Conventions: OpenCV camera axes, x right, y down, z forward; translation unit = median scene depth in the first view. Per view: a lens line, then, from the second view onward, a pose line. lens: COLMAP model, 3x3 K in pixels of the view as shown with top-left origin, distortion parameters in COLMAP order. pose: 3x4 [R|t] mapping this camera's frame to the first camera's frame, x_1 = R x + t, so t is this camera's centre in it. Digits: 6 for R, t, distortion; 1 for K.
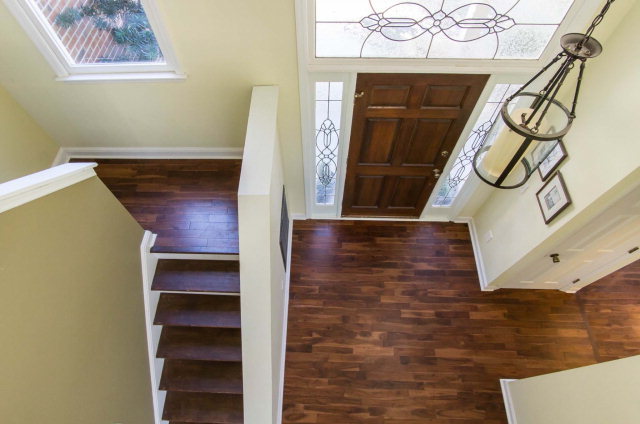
lens RADIAL K [[360.9, 0, 316.9], [0, 360.9, 211.4], [0, 0, 1]] dist [-0.001379, -0.000311]
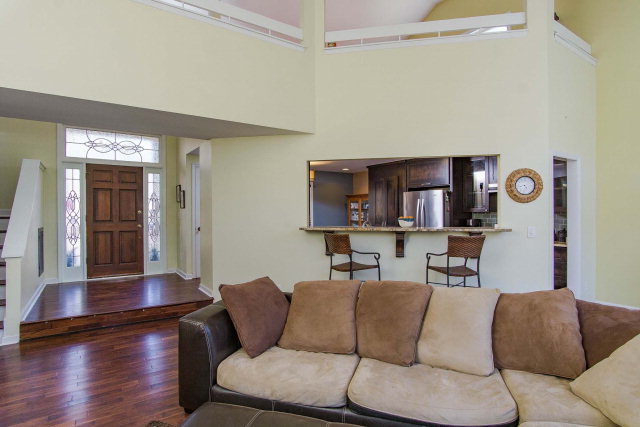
lens RADIAL K [[342.2, 0, 318.8], [0, 342.2, 214.3], [0, 0, 1]] dist [-0.020077, 0.002204]
pose [[0.818186, -0.005462, 0.574927, 0.060262], [0.501670, 0.495304, -0.709226, 1.746647], [-0.280890, 0.868703, 0.407991, -0.092919]]
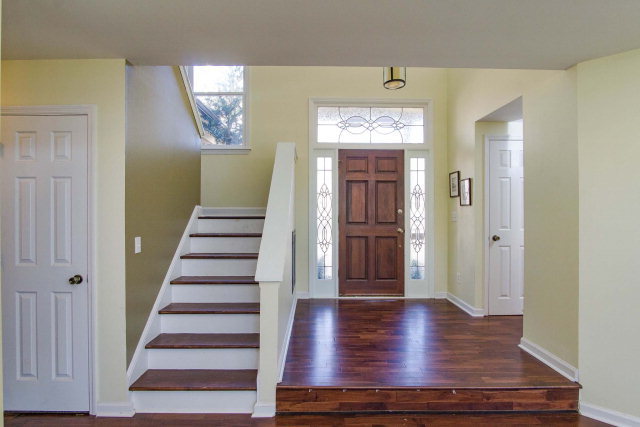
lens RADIAL K [[342.2, 0, 318.8], [0, 342.2, 214.3], [0, 0, 1]] dist [-0.020077, 0.002204]
pose [[0.999451, 0.001409, 0.033088, -0.044591], [0.028060, 0.494629, -0.868651, 1.090691], [-0.017590, 0.869103, 0.494318, 0.284146]]
